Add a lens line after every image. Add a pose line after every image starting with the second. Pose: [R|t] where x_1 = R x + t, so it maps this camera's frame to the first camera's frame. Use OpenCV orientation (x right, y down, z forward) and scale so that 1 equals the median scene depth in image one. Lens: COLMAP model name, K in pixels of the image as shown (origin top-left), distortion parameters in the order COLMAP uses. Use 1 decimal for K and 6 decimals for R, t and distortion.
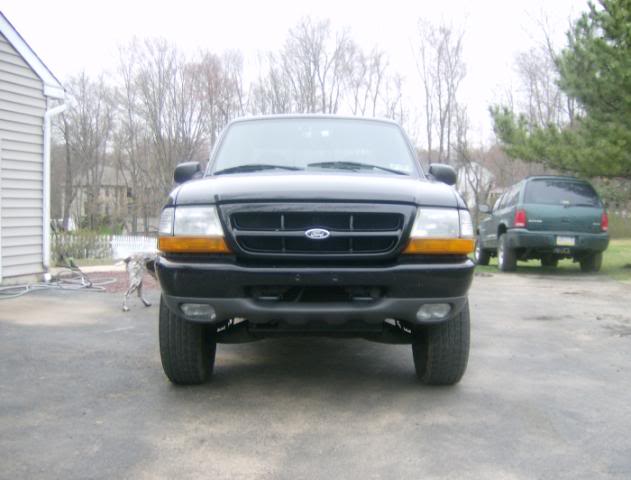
lens RADIAL K [[674.2, 0, 315.5], [0, 674.2, 240.0], [0, 0, 1]] dist [-0.140637, -0.003227]
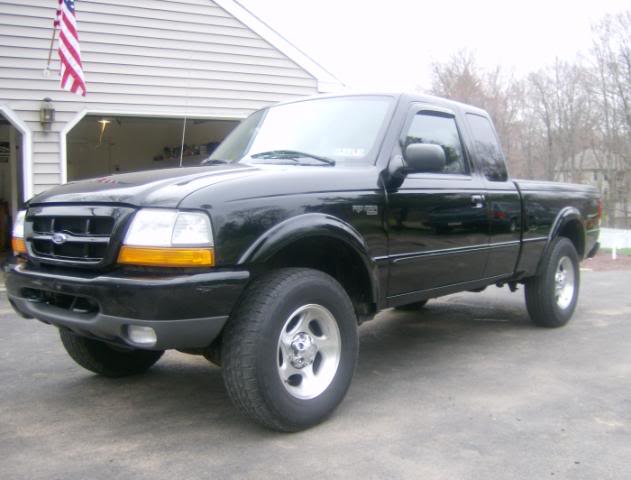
lens RADIAL K [[674.2, 0, 315.5], [0, 674.2, 240.0], [0, 0, 1]] dist [-0.140637, -0.003227]
pose [[0.768938, 0.024016, -0.638872, 0.865461], [-0.009673, 0.999617, 0.025934, -0.033955], [0.639250, -0.013761, 0.768876, 0.501911]]
